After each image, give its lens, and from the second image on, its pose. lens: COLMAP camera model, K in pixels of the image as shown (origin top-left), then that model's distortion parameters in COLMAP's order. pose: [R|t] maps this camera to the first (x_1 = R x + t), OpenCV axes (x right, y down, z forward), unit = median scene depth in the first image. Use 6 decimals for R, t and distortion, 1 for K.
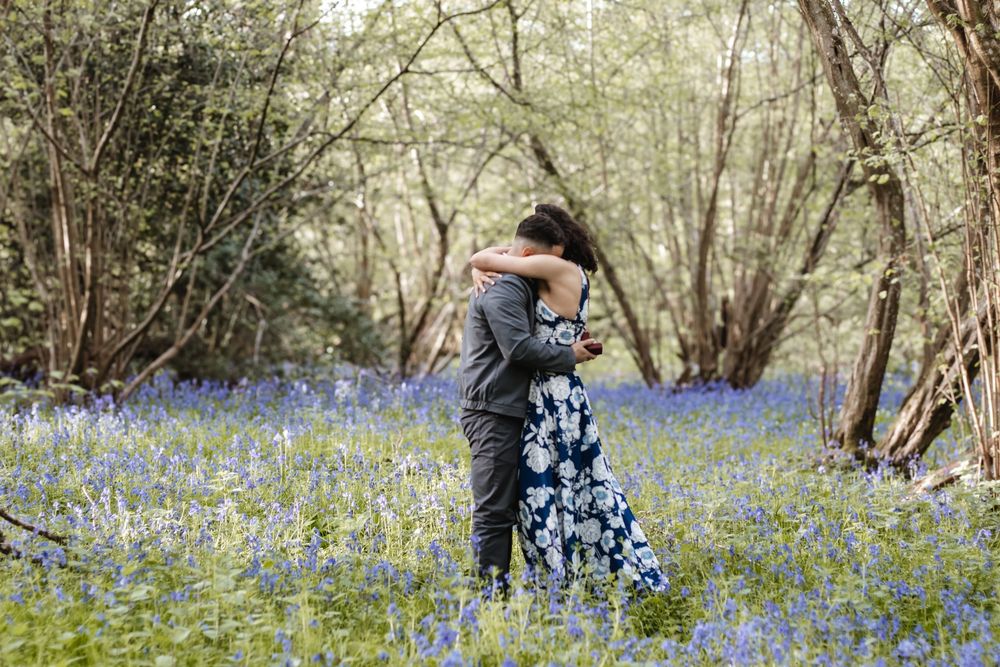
lens RADIAL K [[2330.5, 0, 500.0], [0, 2330.5, 333.5], [0, 0, 1]] dist [-0.062471, -0.399201]
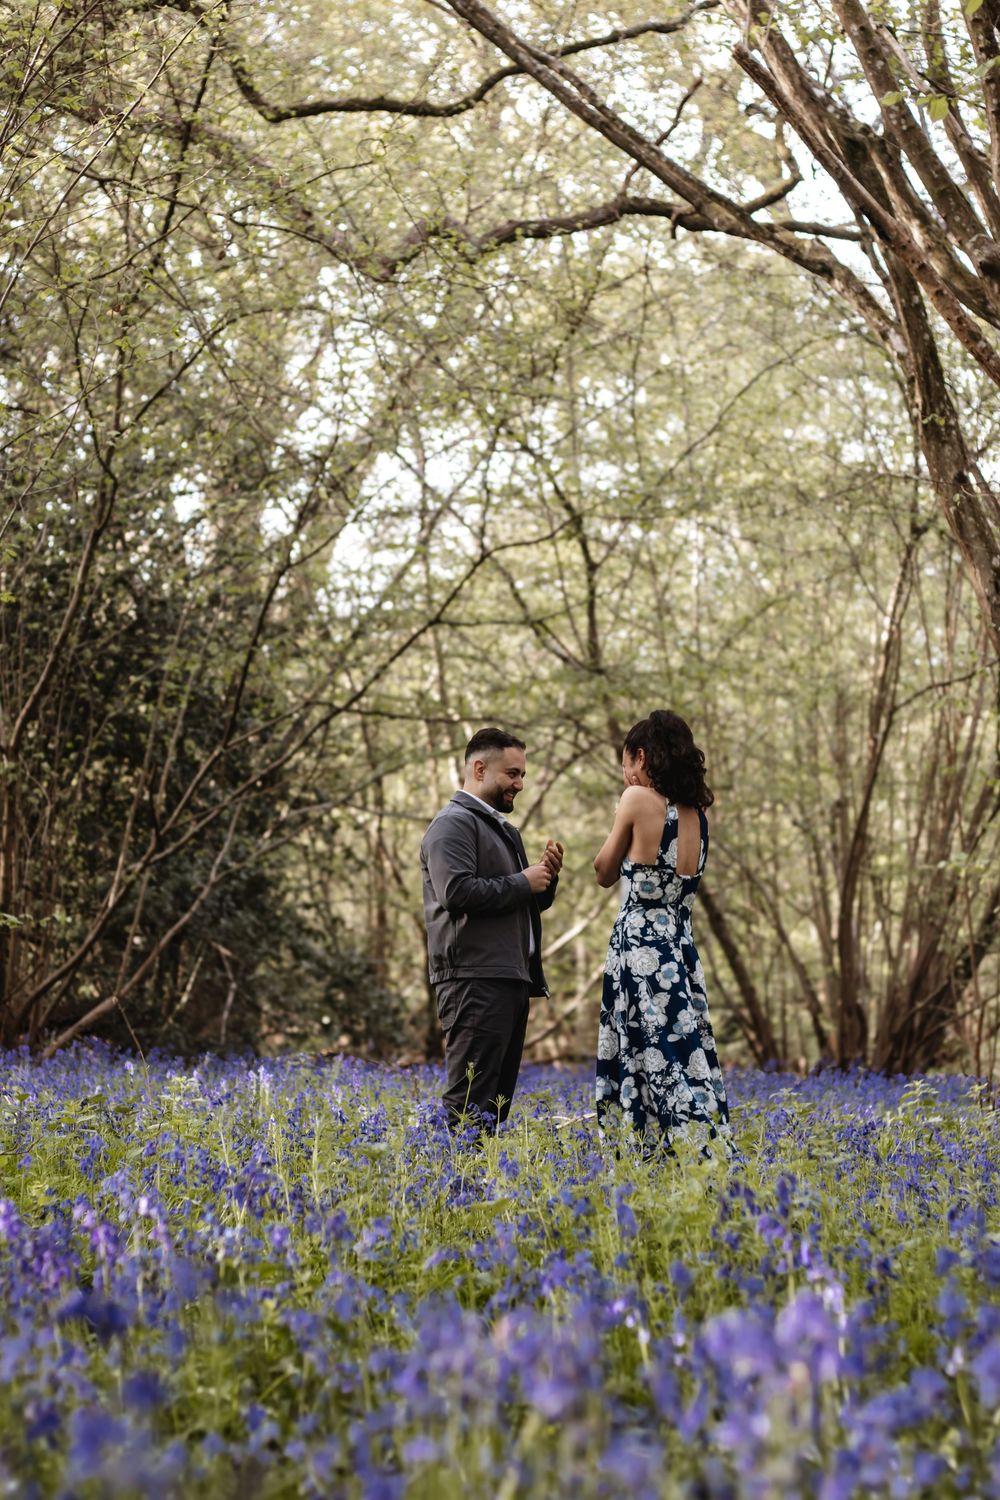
lens RADIAL K [[3495.7, 0, 500.0], [0, 3495.7, 750.0], [0, 0, 1]] dist [-0.062471, -0.399201]
pose [[0.999450, 0.019603, -0.026760, 0.009762], [-0.022107, 0.995066, -0.096722, 0.032869], [0.024731, 0.097260, 0.994952, -0.098161]]
